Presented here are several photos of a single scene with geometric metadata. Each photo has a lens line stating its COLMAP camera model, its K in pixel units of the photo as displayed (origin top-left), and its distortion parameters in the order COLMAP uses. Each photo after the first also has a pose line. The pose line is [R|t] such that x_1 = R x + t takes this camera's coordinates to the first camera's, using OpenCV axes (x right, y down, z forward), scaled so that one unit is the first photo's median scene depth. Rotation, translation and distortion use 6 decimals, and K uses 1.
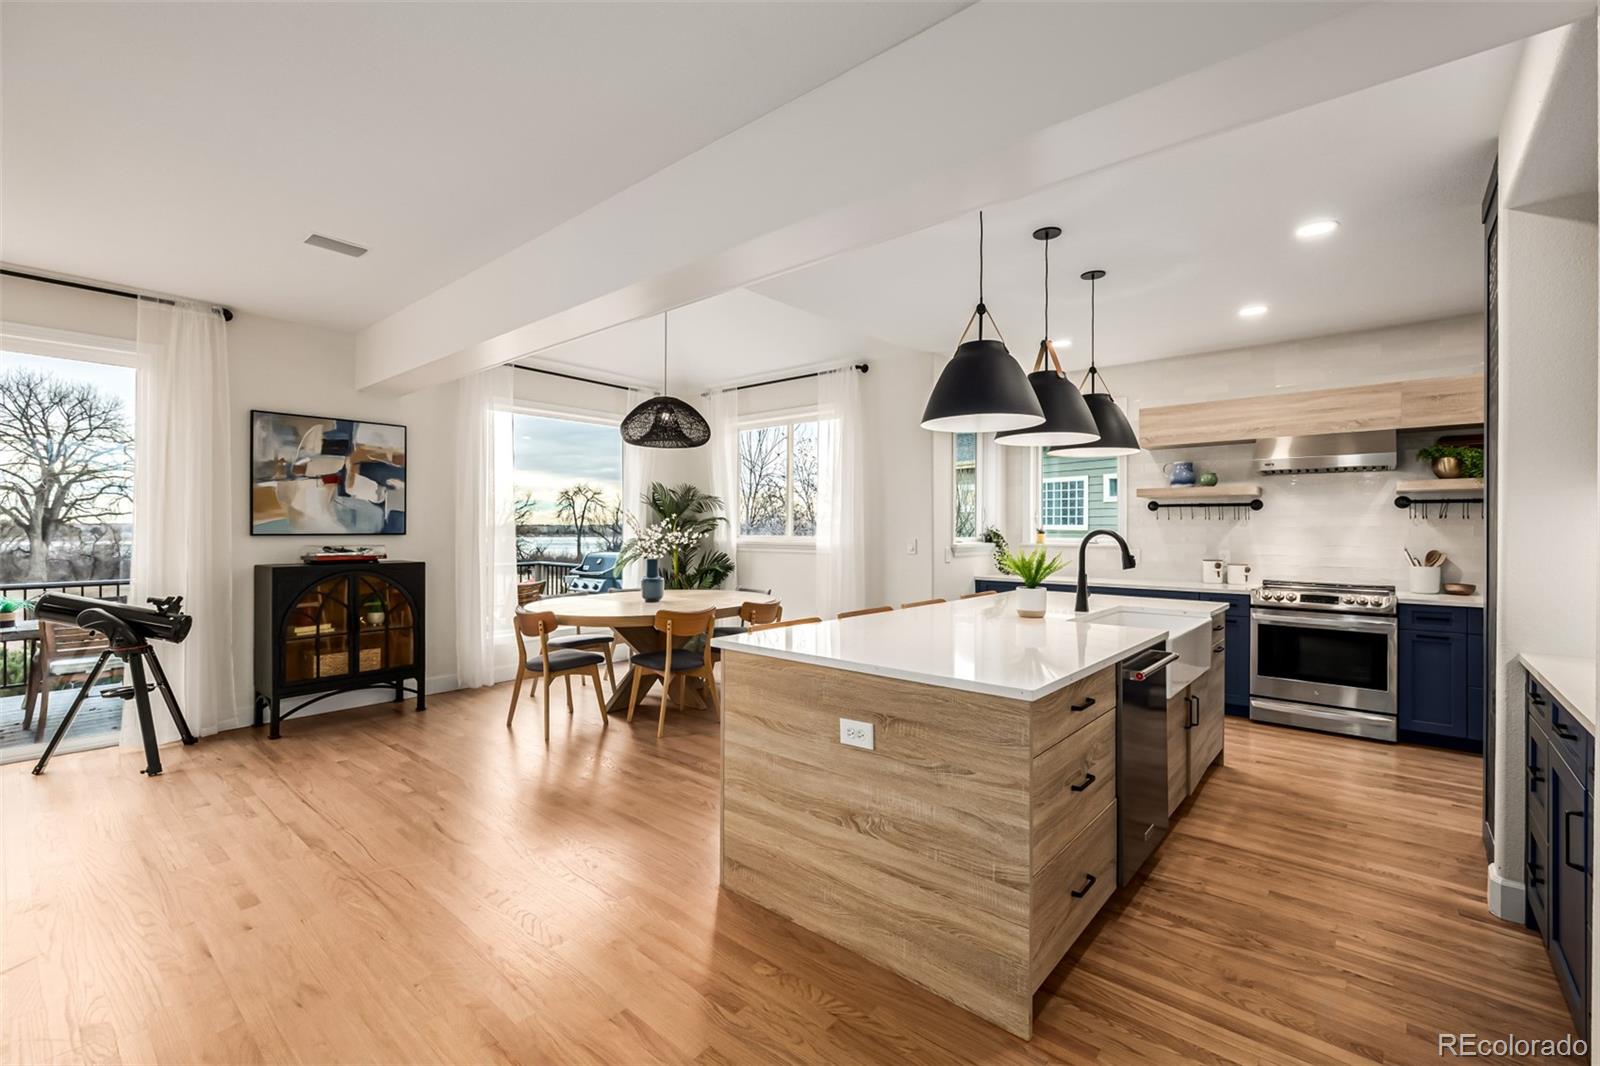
lens RADIAL K [[681.1, 0, 801.0], [0, 681.1, 528.7], [0, 0, 1]] dist [0.001044, -0.000234]
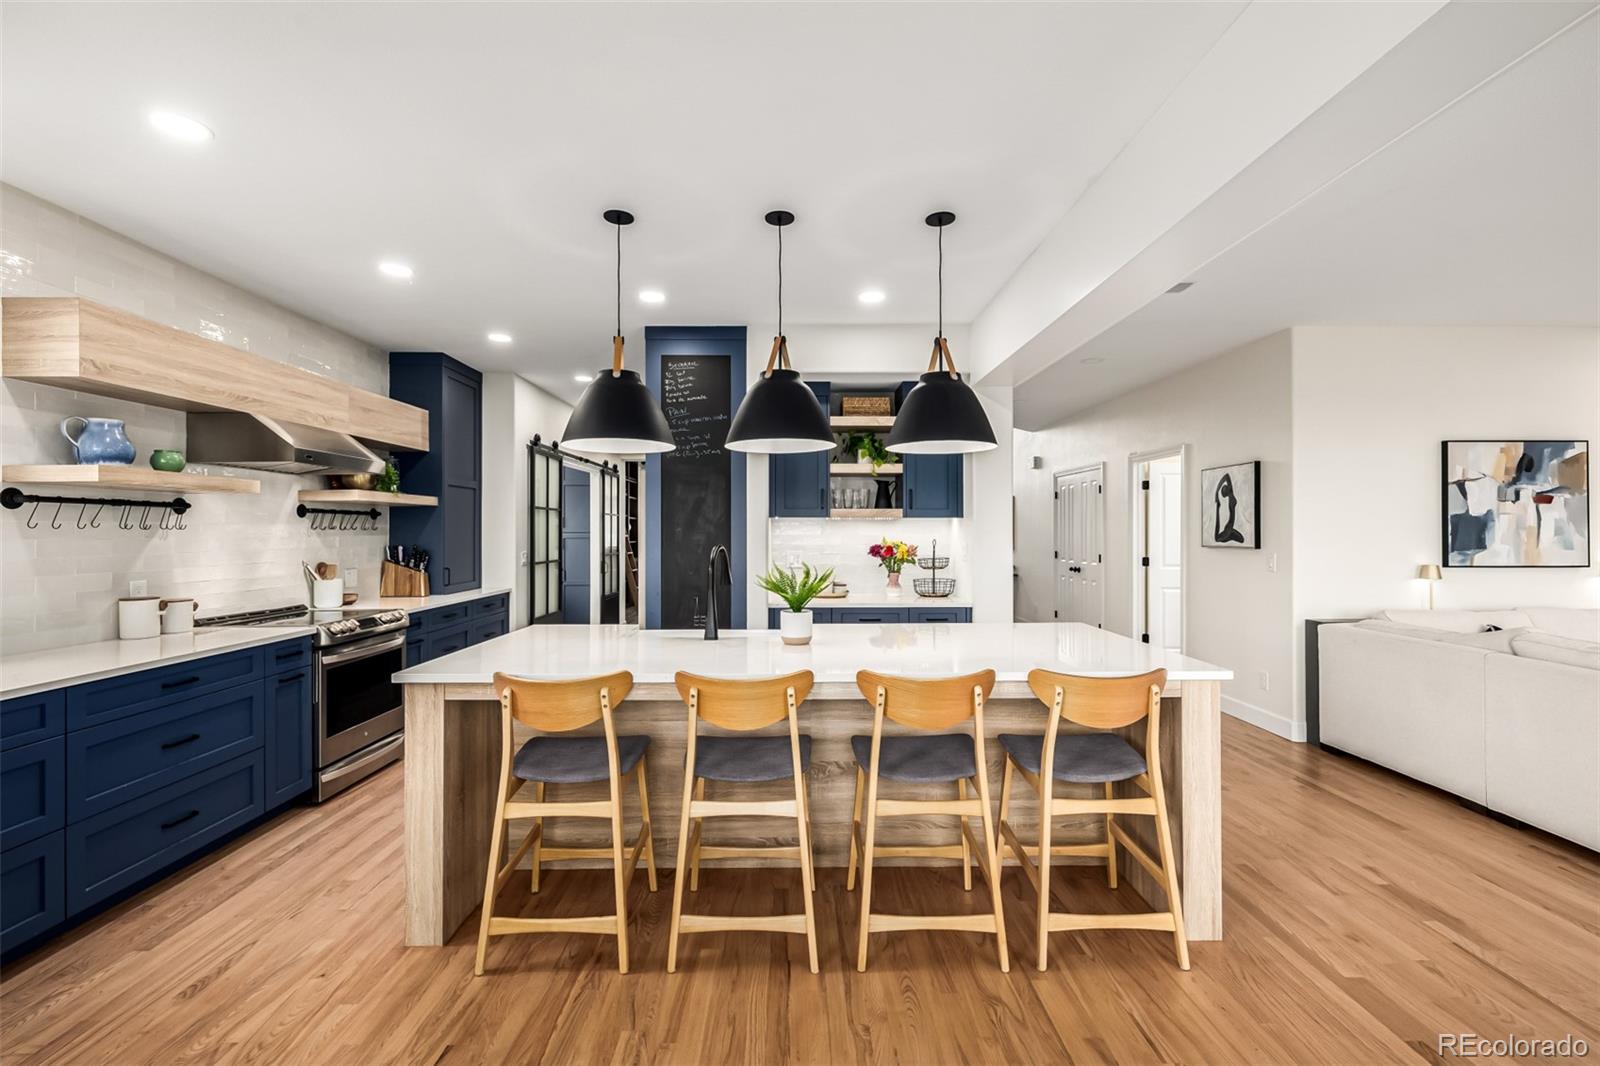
lens RADIAL K [[681.1, 0, 801.0], [0, 681.1, 528.7], [0, 0, 1]] dist [0.001044, -0.000234]
pose [[-0.657191, 0.005002, 0.753708, -0.265378], [0.005006, 0.999985, -0.002271, -0.011523], [-0.753708, 0.002281, -0.657206, 1.238547]]
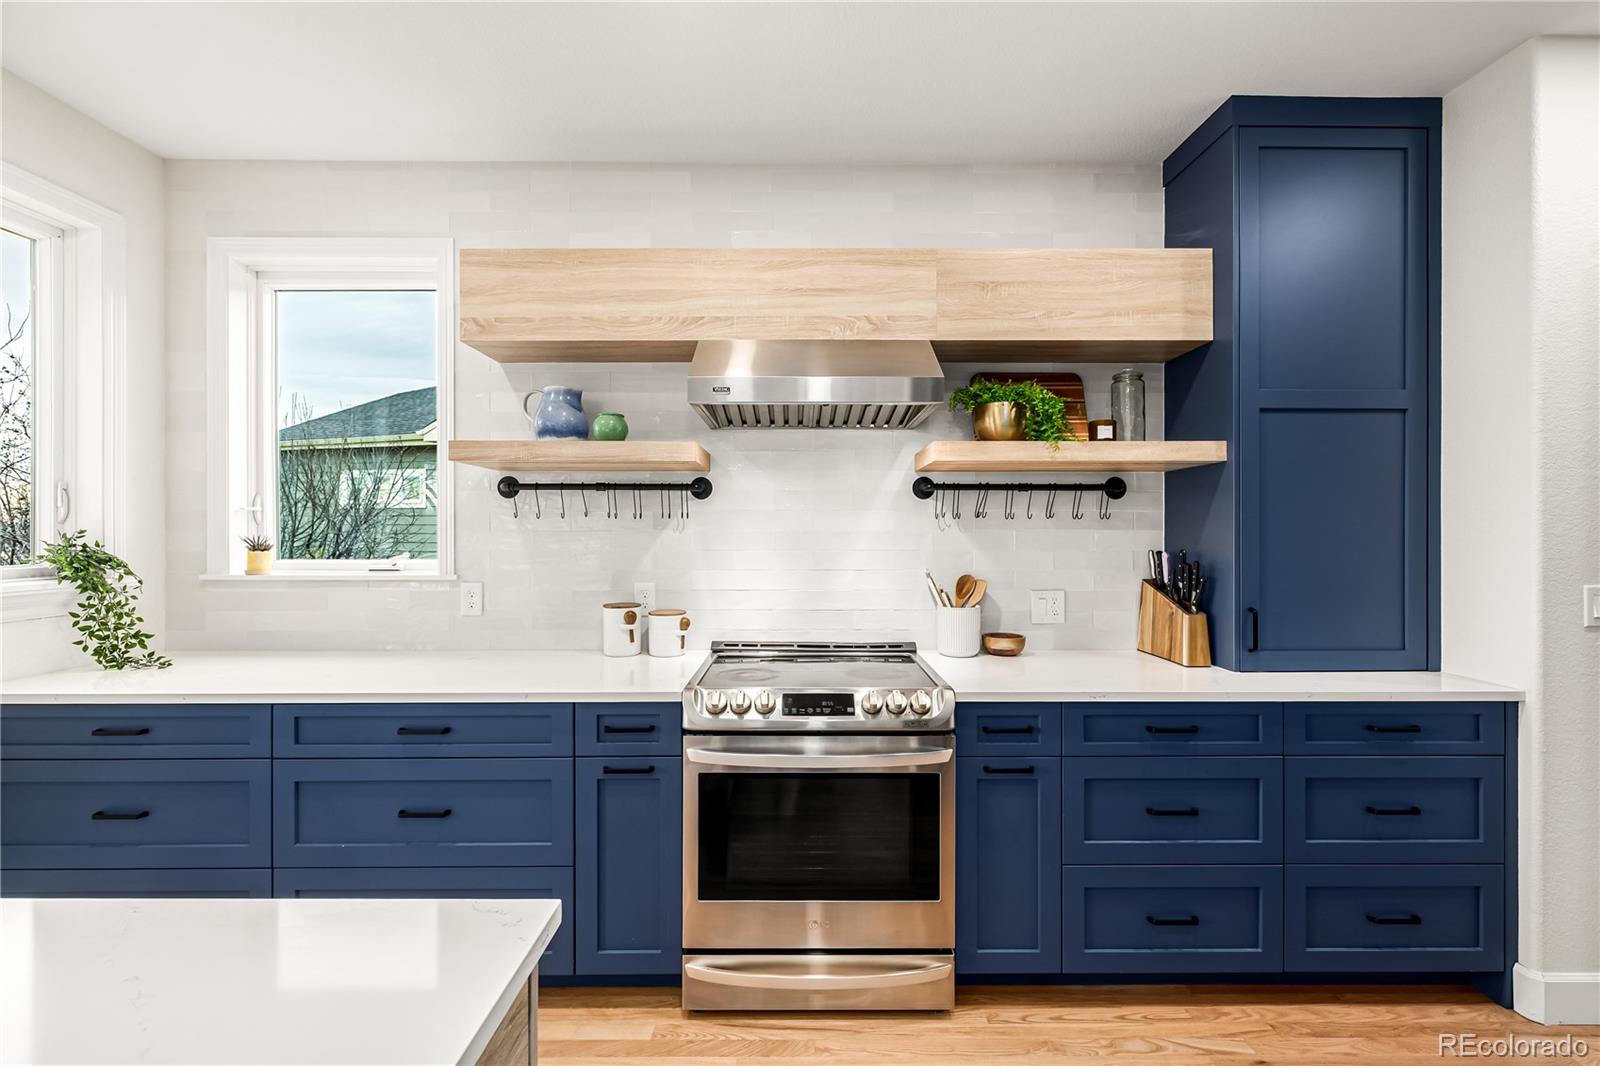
lens RADIAL K [[681.1, 0, 801.0], [0, 681.1, 528.7], [0, 0, 1]] dist [0.001044, -0.000234]
pose [[0.757870, -0.001791, 0.652403, 0.509010], [0.002357, 0.999997, 0.000007, -0.007199], [-0.652402, 0.001533, 0.757872, 0.734151]]
